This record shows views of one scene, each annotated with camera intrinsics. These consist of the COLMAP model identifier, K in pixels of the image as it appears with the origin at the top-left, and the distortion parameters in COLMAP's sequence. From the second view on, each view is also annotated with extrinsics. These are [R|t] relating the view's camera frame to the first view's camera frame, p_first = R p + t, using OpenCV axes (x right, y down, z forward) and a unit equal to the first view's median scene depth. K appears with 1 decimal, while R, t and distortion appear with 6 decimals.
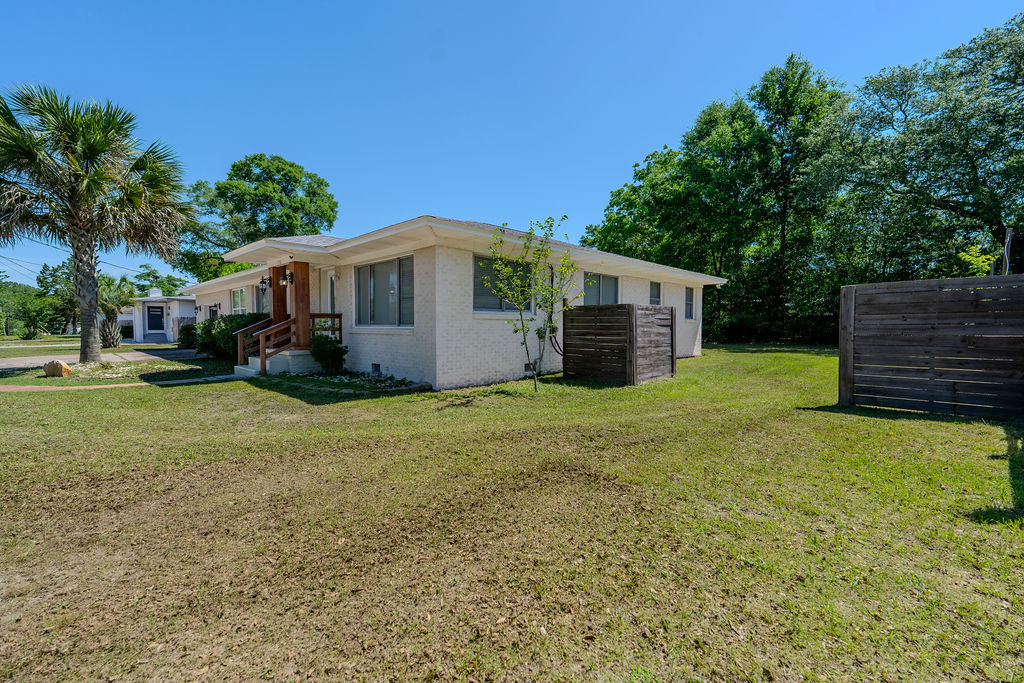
lens RADIAL K [[432.6, 0, 501.6], [0, 432.6, 344.2], [0, 0, 1]] dist [0.052854, -0.000149]
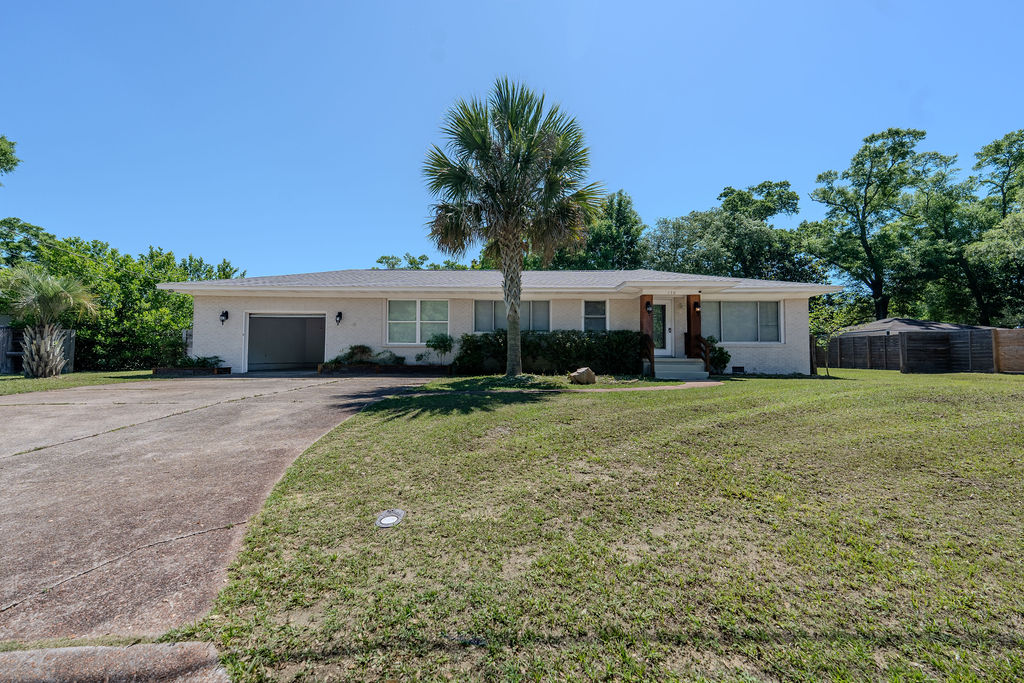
lens RADIAL K [[431.0, 0, 512.0], [0, 431.0, 341.5], [0, 0, 1]] dist [0.085408, -0.020124]
pose [[0.700238, 0.025118, 0.713468, -0.731324], [0.026062, 0.997815, -0.060708, 0.011155], [-0.713434, 0.061104, 0.698053, 0.175790]]
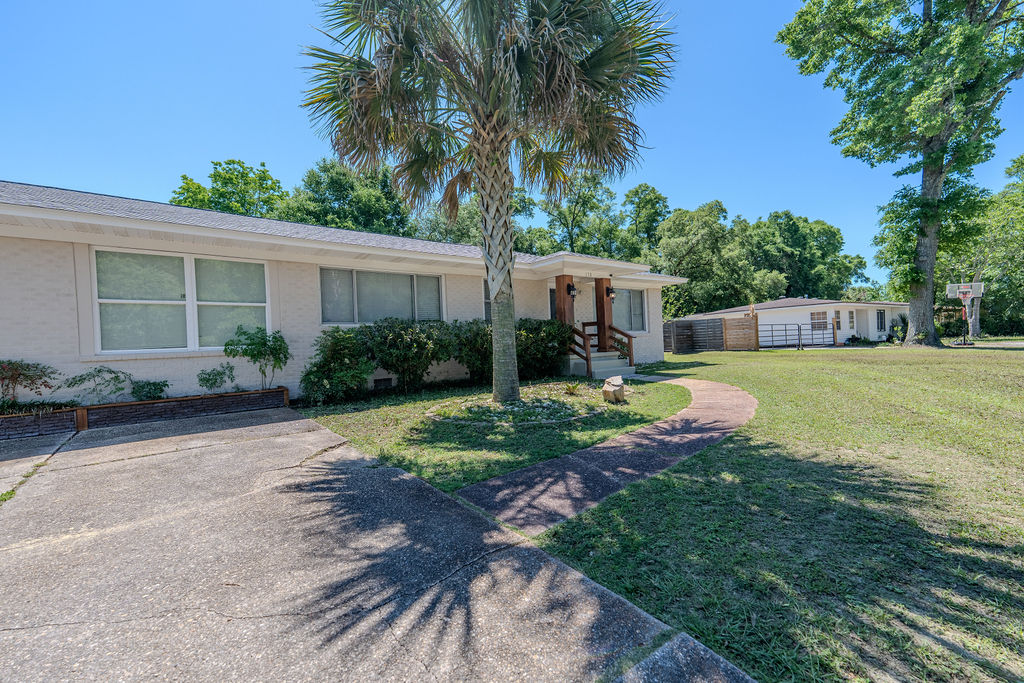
lens RADIAL K [[428.7, 0, 512.0], [0, 428.7, 341.5], [0, 0, 1]] dist [0.060471, -0.000221]
pose [[0.116315, -0.006380, 0.993192, -0.658731], [0.079814, 0.996805, -0.002944, -0.012848], [-0.990000, 0.079613, 0.116452, 0.442310]]
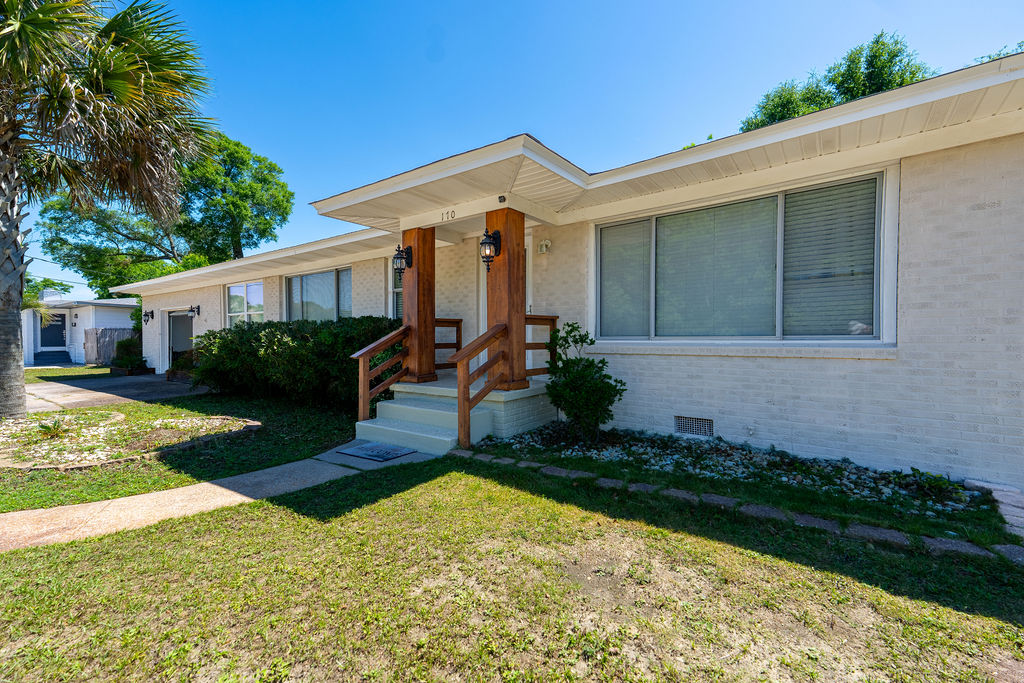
lens RADIAL K [[444.1, 0, 506.8], [0, 444.1, 339.6], [0, 0, 1]] dist [0.054517, -0.000244]
pose [[0.989286, -0.005422, 0.145893, -0.210520], [0.010898, 0.999265, -0.036758, -0.009638], [-0.145586, 0.037954, 0.988617, 0.197649]]
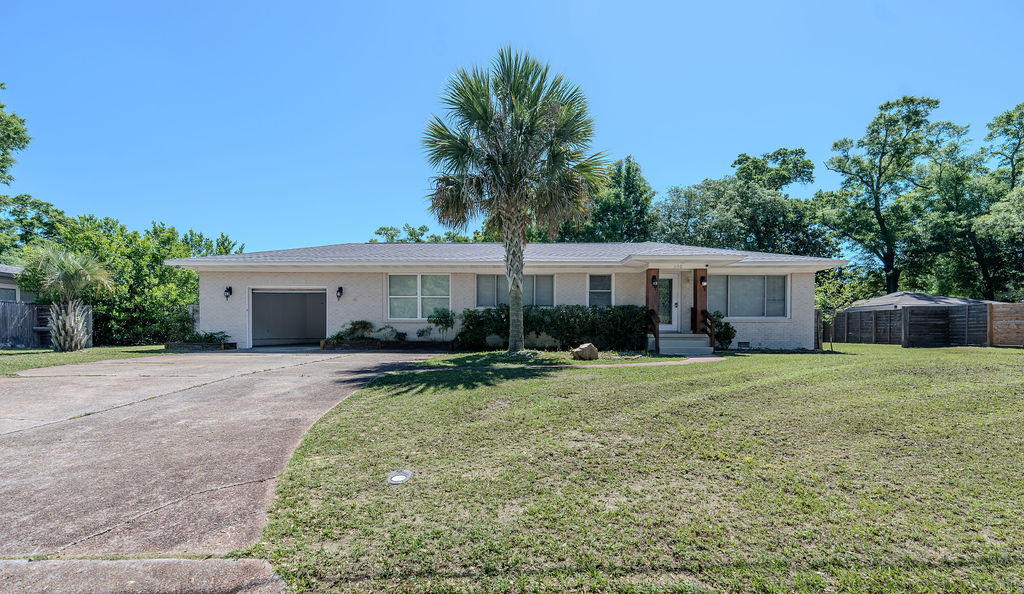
lens RADIAL K [[451.9, 0, 511.1], [0, 451.9, 341.5], [0, 0, 1]] dist [0.025798, -0.013275]
pose [[0.709323, -0.015131, 0.704722, -0.740326], [0.026514, 0.999635, -0.005225, 0.011358], [-0.704385, 0.022391, 0.709465, 0.163396]]
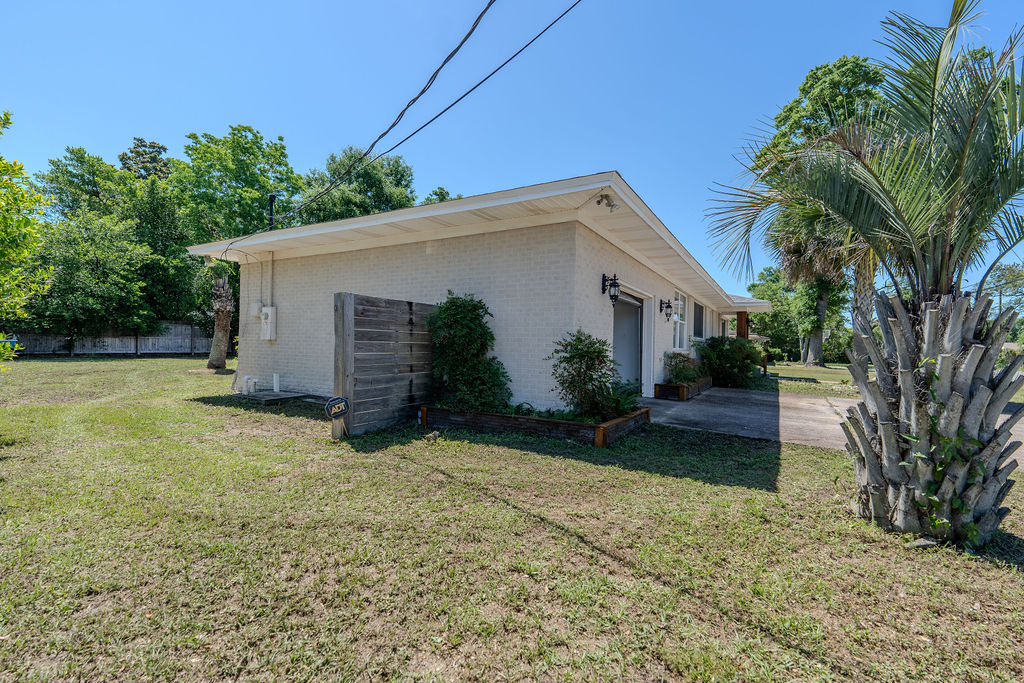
lens RADIAL K [[443.5, 0, 512.0], [0, 443.5, 341.5], [0, 0, 1]] dist [0.065134, -0.000467]
pose [[-0.269076, -0.002066, 0.963117, -0.796375], [0.013130, 0.999897, 0.005813, -0.038440], [-0.963030, 0.014210, -0.269021, 0.958654]]
